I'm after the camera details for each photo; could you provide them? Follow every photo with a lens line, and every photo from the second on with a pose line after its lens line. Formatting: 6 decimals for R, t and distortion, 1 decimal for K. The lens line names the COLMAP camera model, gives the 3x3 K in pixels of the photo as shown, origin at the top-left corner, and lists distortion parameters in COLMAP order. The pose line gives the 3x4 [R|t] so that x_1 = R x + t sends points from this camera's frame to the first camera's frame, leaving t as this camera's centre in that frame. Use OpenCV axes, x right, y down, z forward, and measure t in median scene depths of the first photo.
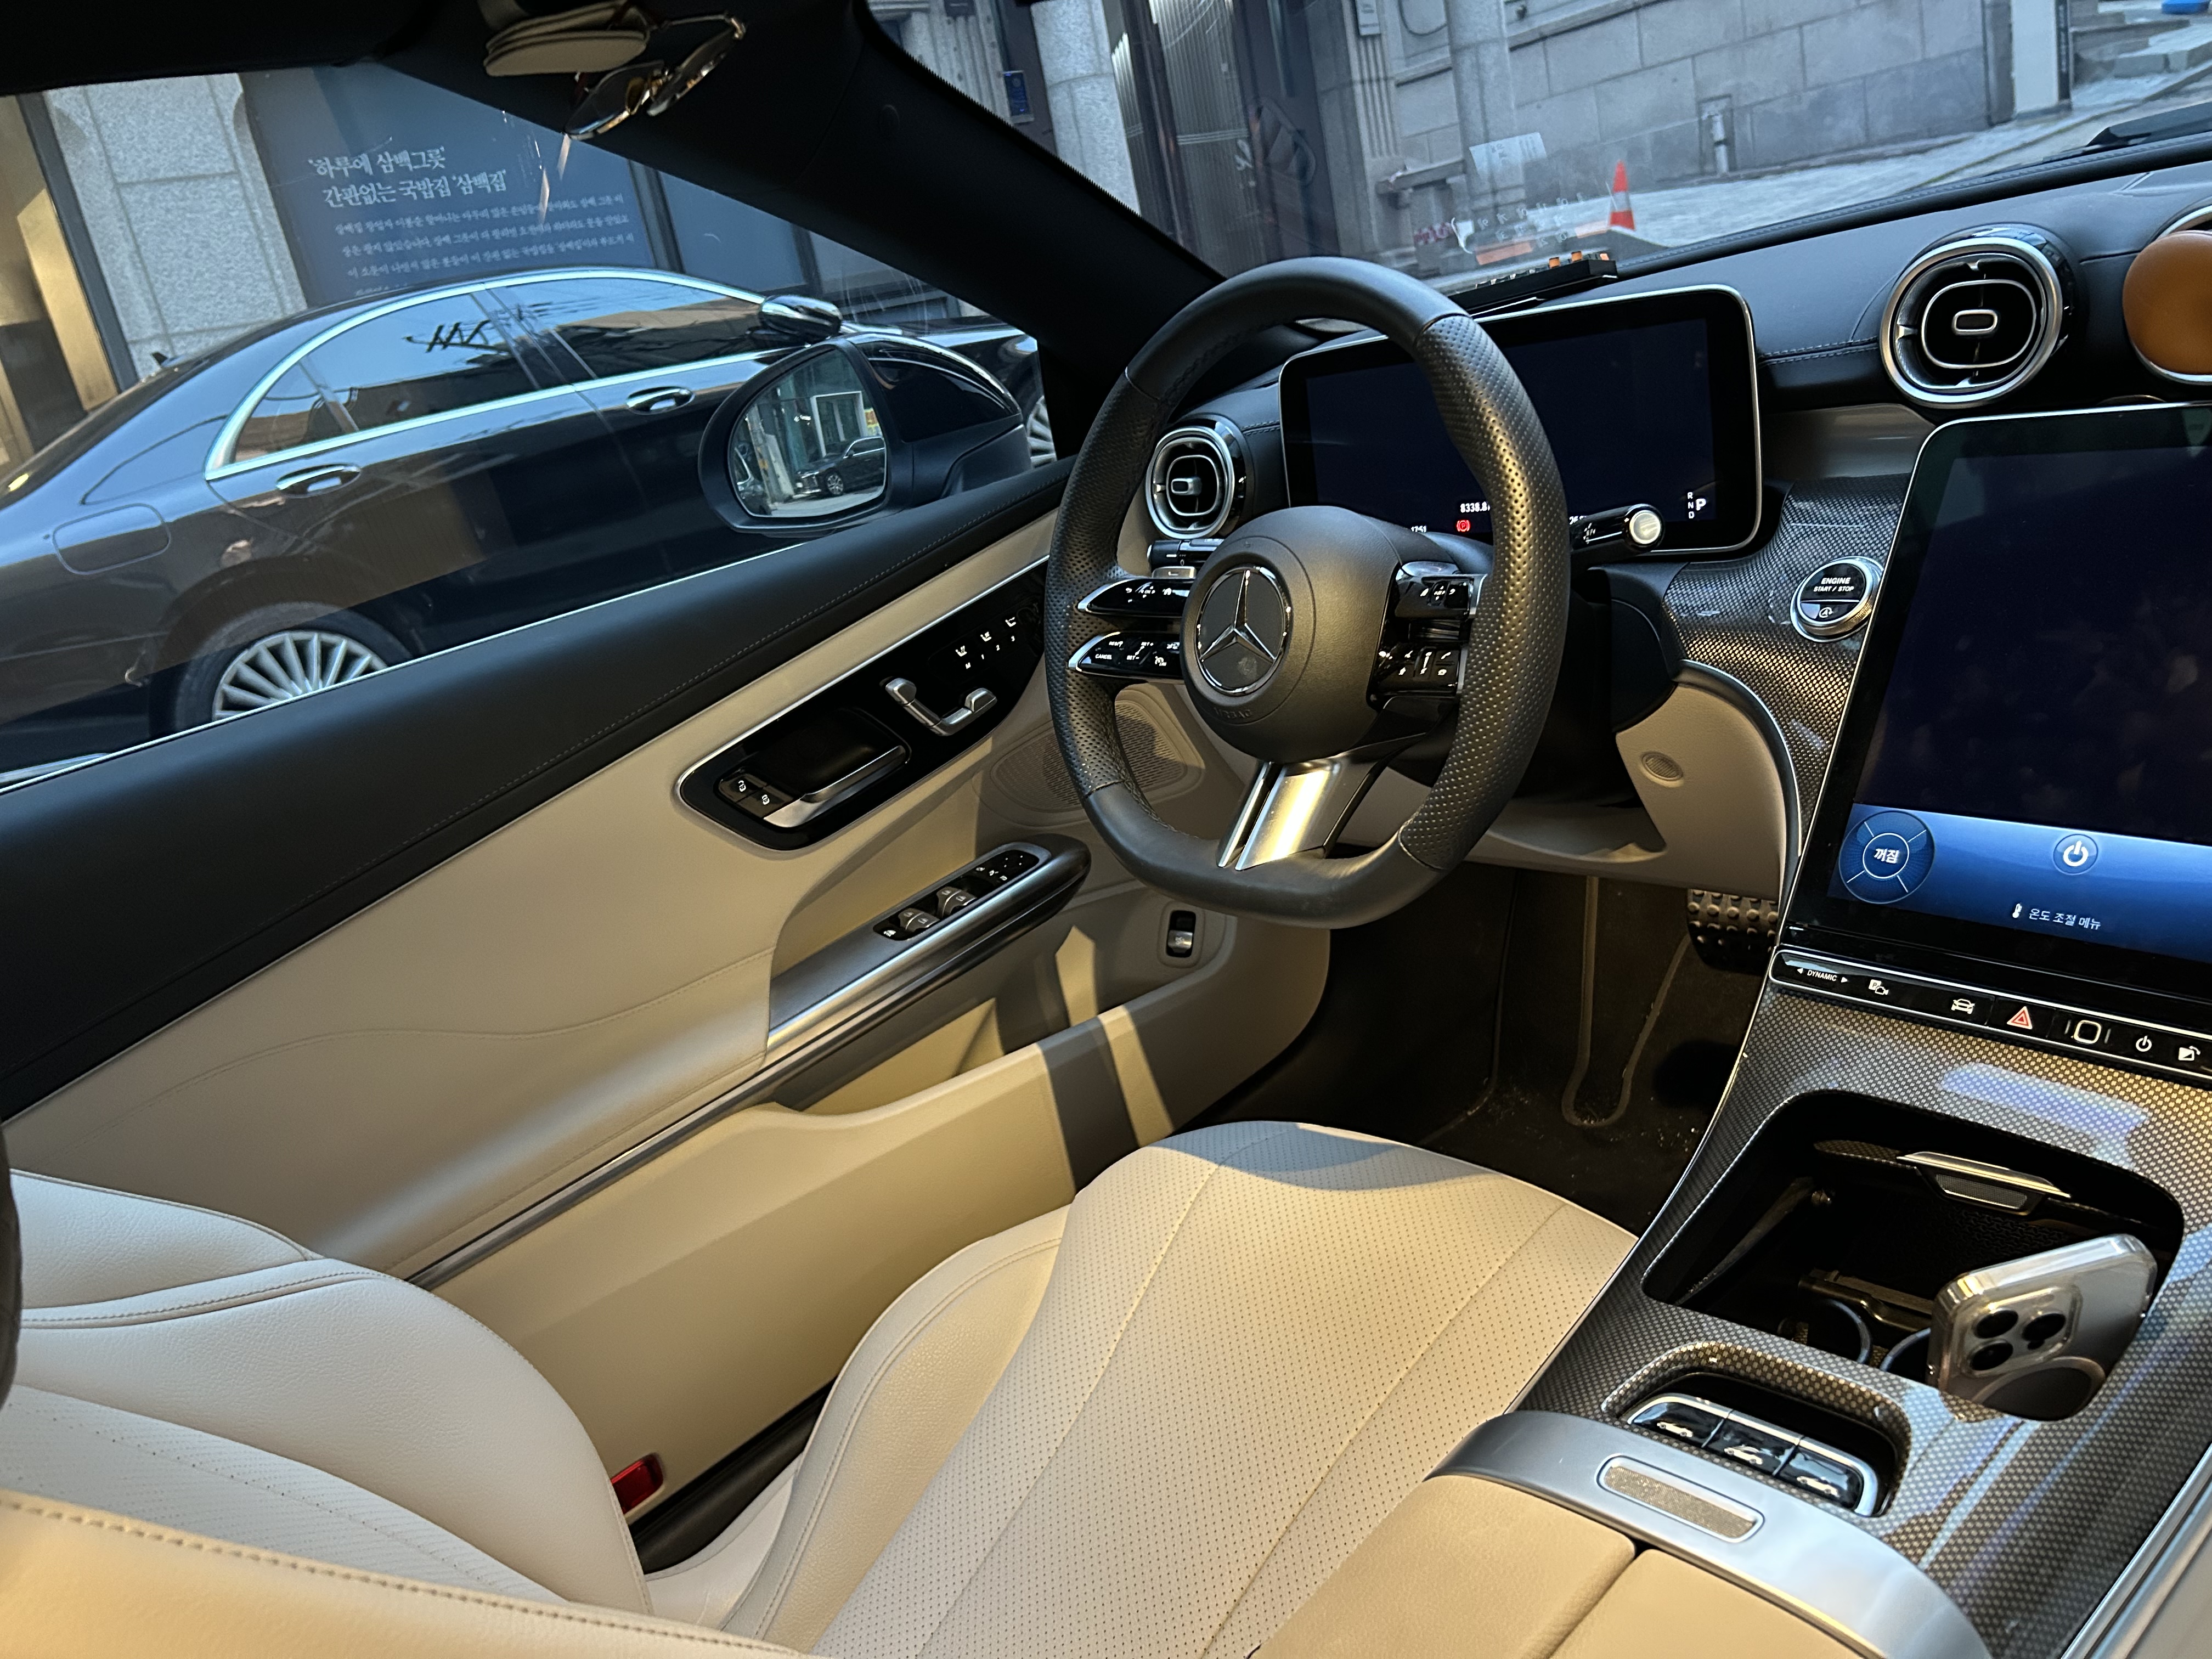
lens RADIAL K [[1721.4, 0, 1103.8], [0, 1721.4, 833.9], [0, 0, 1]] dist [0.015011, -0.018218]
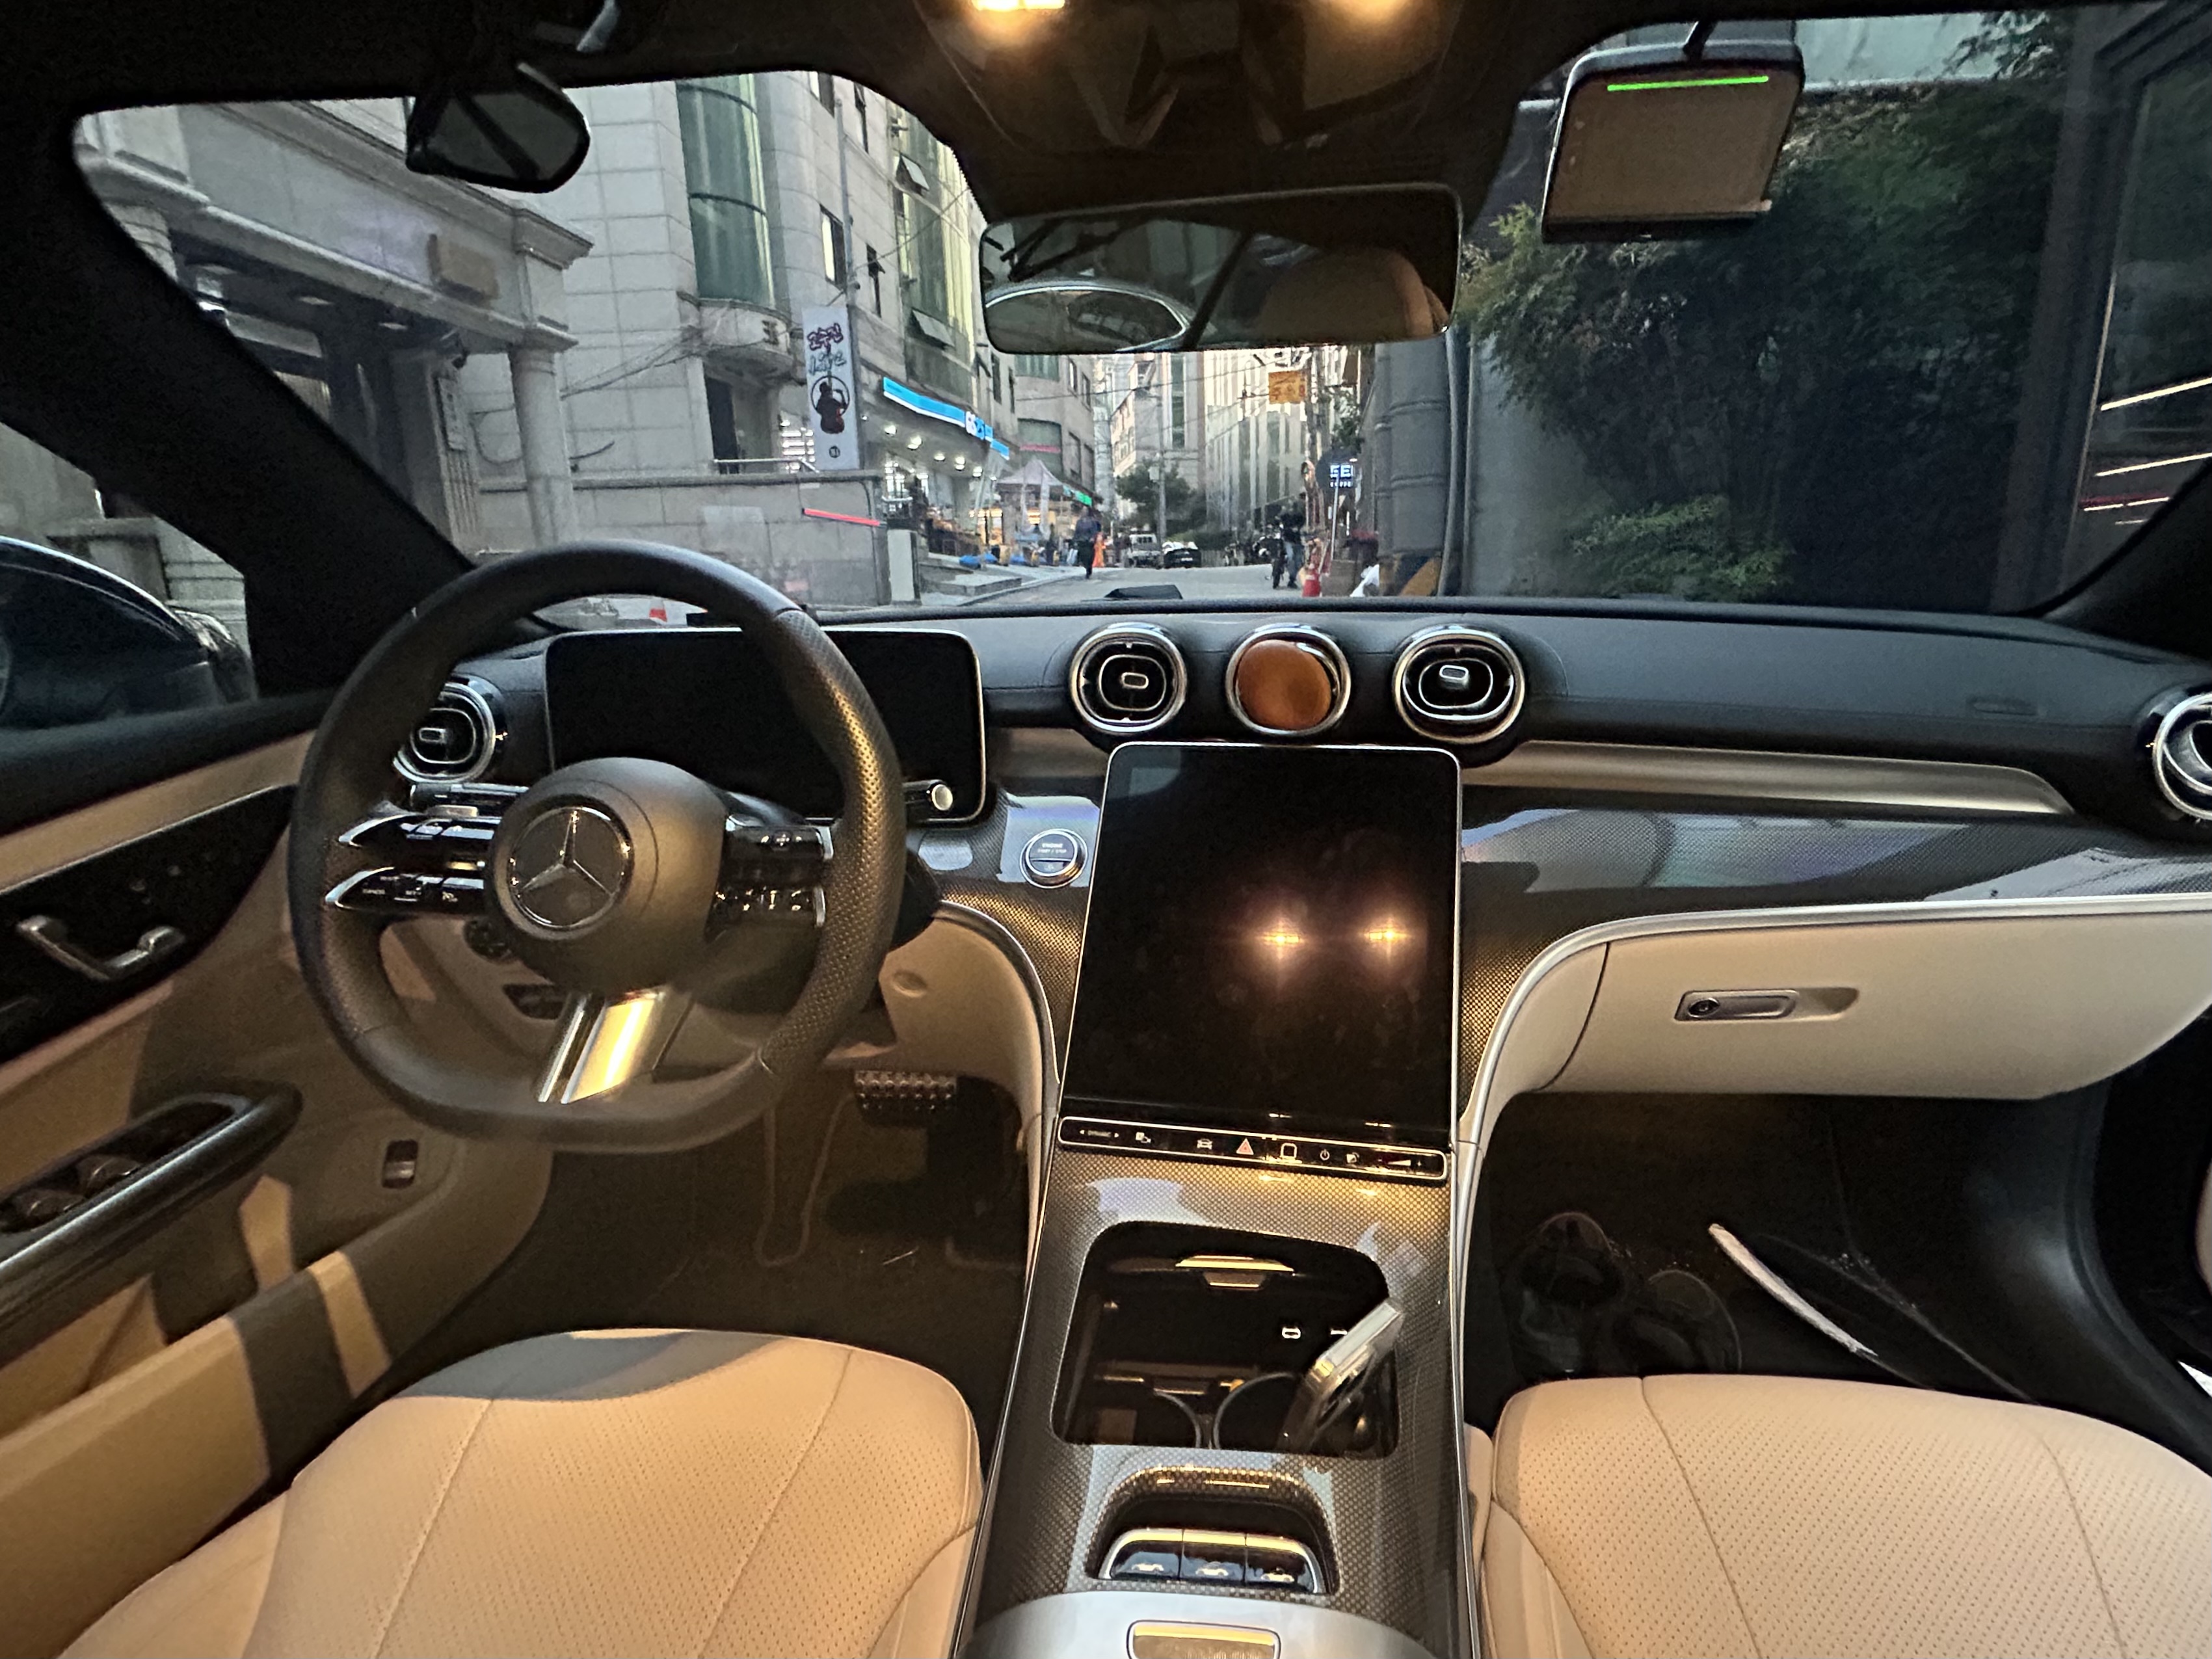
lens RADIAL K [[1052.3, 0, 1147.2], [0, 1052.3, 858.5], [0, 0, 1]] dist [-0.008028, 0.001971]
pose [[0.710512, 0.037032, 0.702710, -0.094916], [0.066604, 0.990592, -0.119547, -0.020425], [-0.700526, 0.131743, 0.701361, 0.253599]]
